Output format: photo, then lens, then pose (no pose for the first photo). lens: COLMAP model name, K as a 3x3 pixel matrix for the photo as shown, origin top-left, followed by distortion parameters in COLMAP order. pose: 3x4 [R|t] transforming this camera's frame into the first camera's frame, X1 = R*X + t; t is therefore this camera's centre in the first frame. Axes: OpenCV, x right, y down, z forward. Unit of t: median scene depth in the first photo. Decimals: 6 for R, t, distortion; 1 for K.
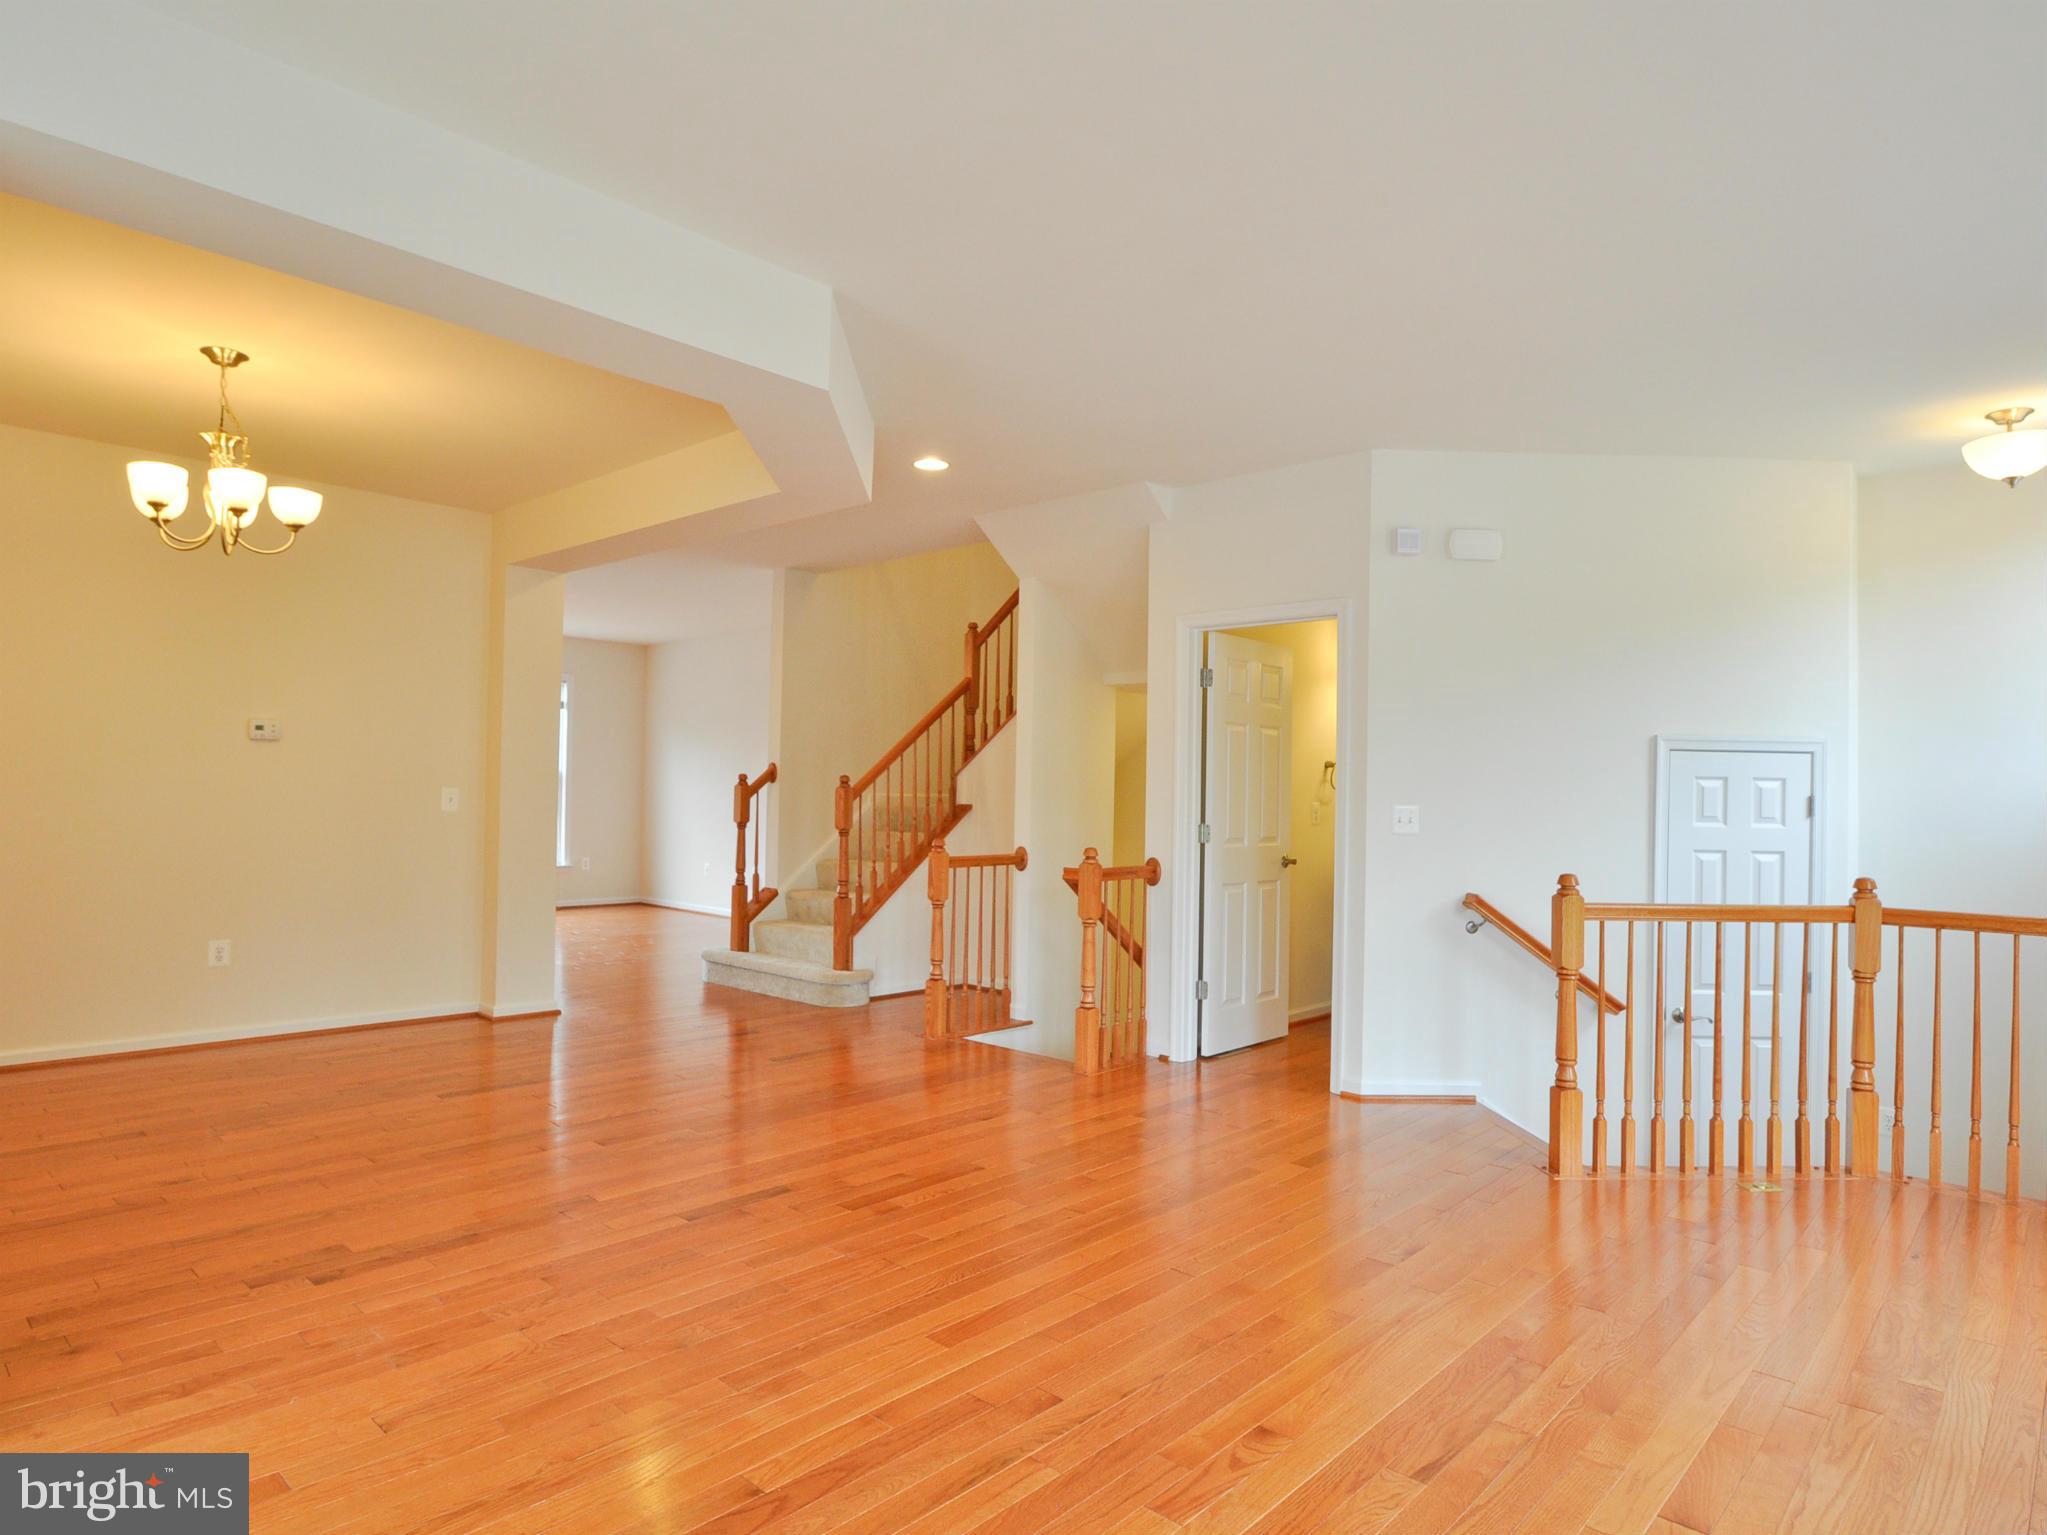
lens RADIAL K [[1164.7, 0, 1023.5], [0, 1164.7, 767.5], [0, 0, 1]] dist [-0.004630, -0.002534]
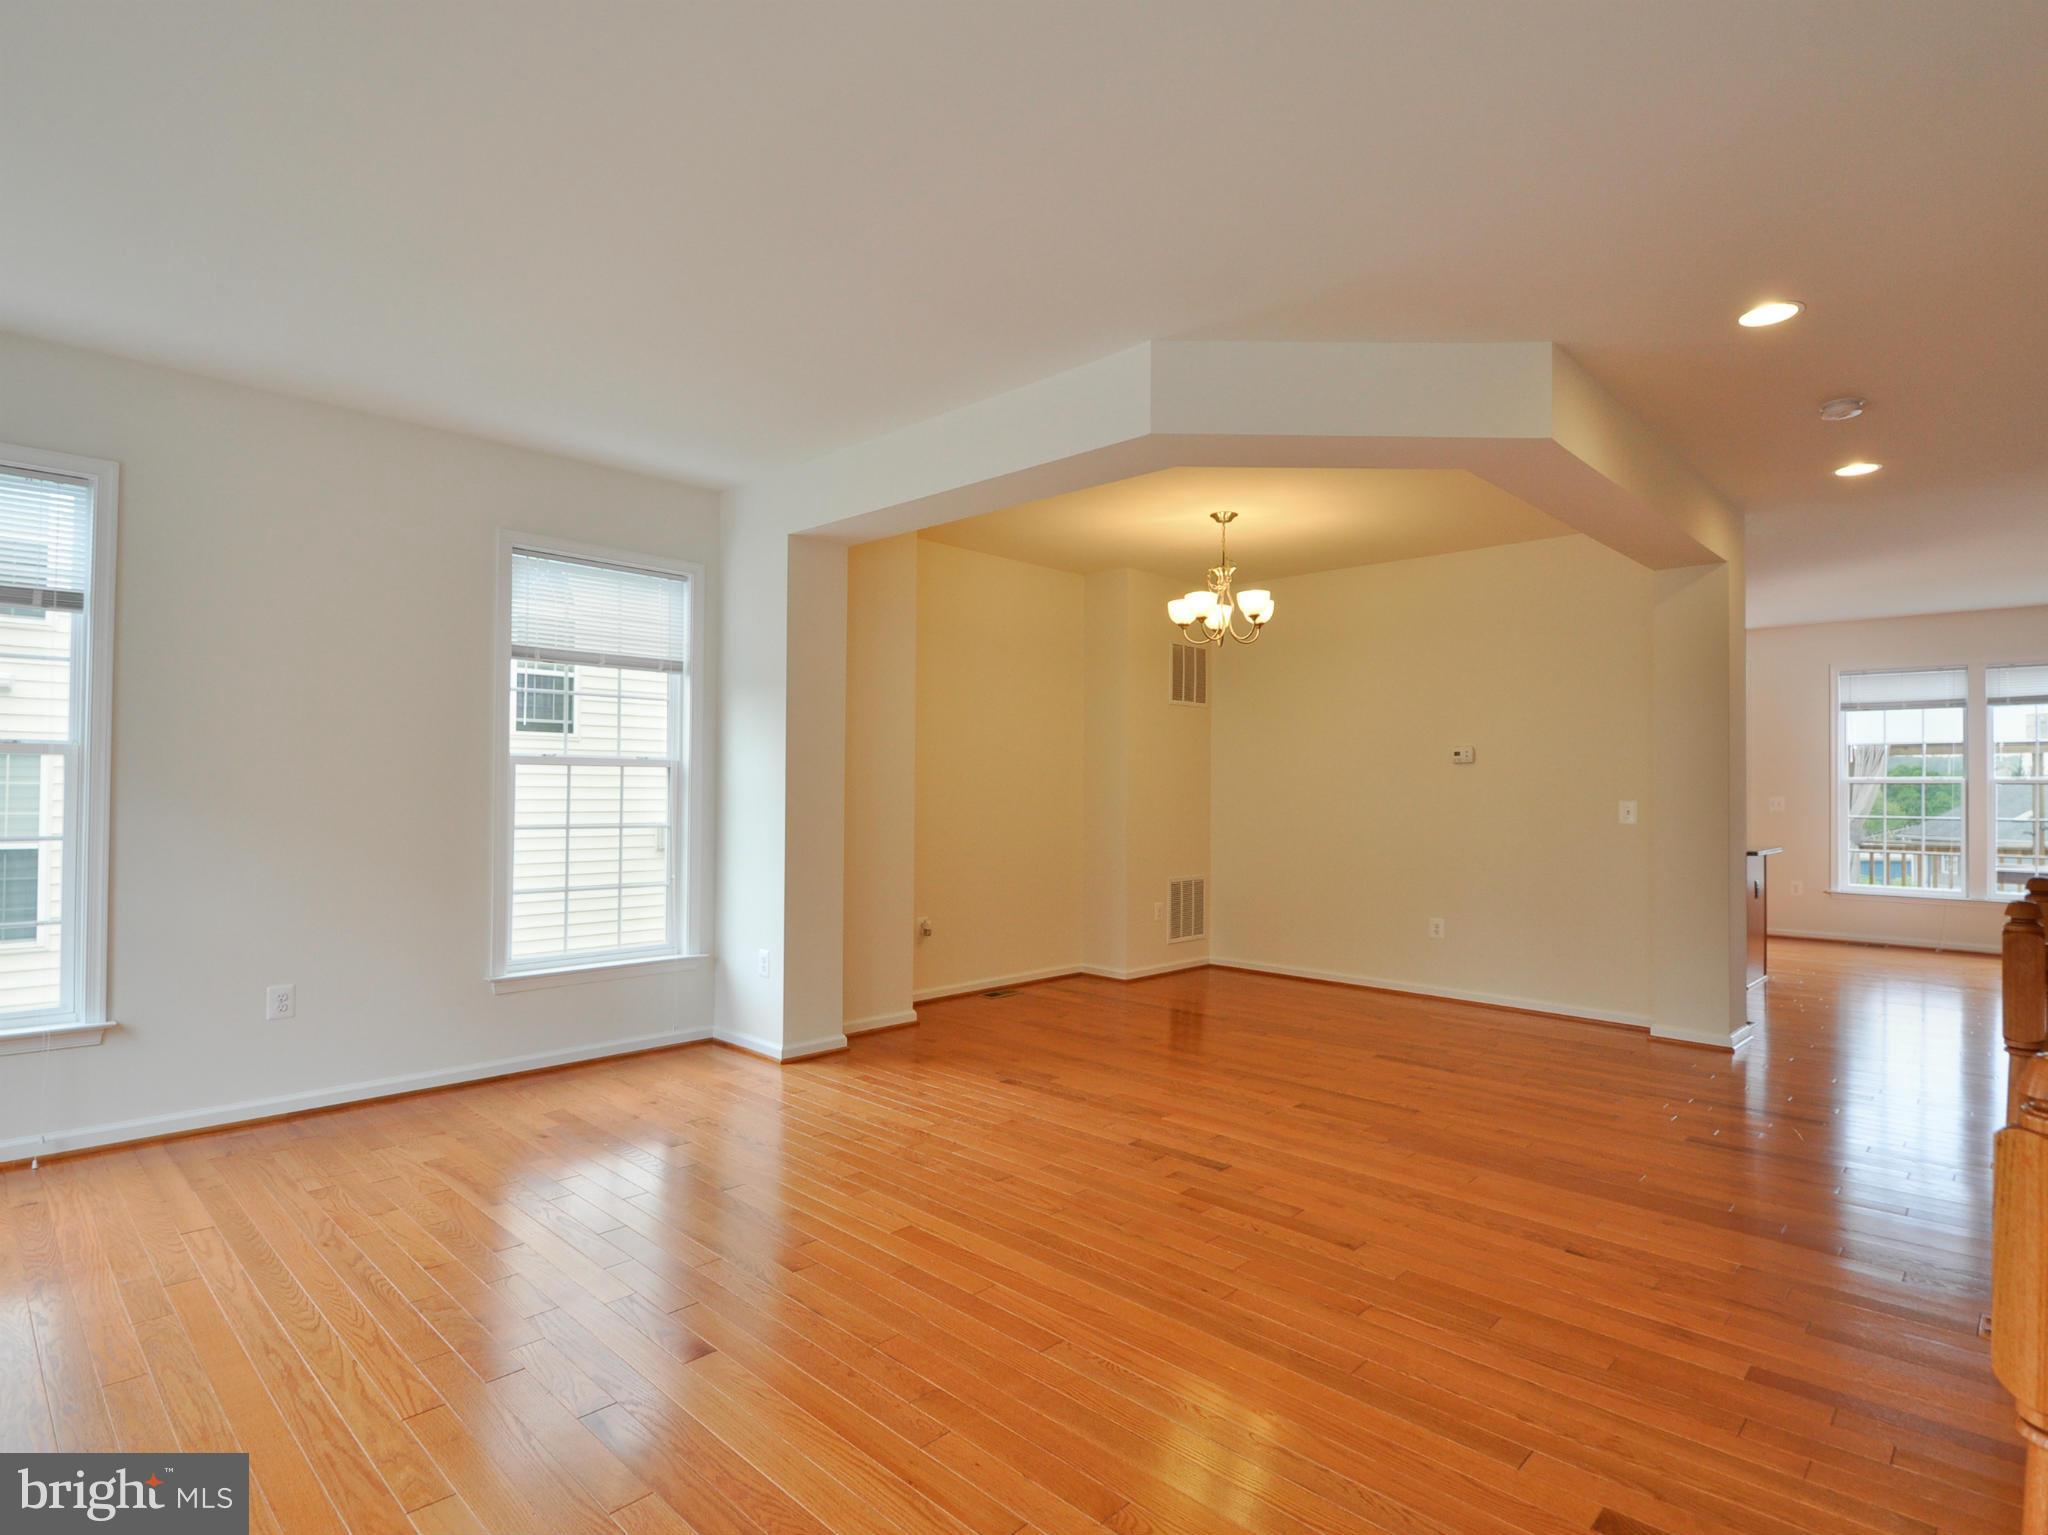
lens RADIAL K [[1073.0, 0, 1024.0], [0, 1073.0, 767.5], [0, 0, 1]] dist [0.000012, -0.000025]
pose [[-0.014626, -0.041035, -0.999051, 0.817990], [0.013323, 0.999061, -0.041231, 0.035705], [0.999804, -0.013913, -0.014066, 0.863220]]
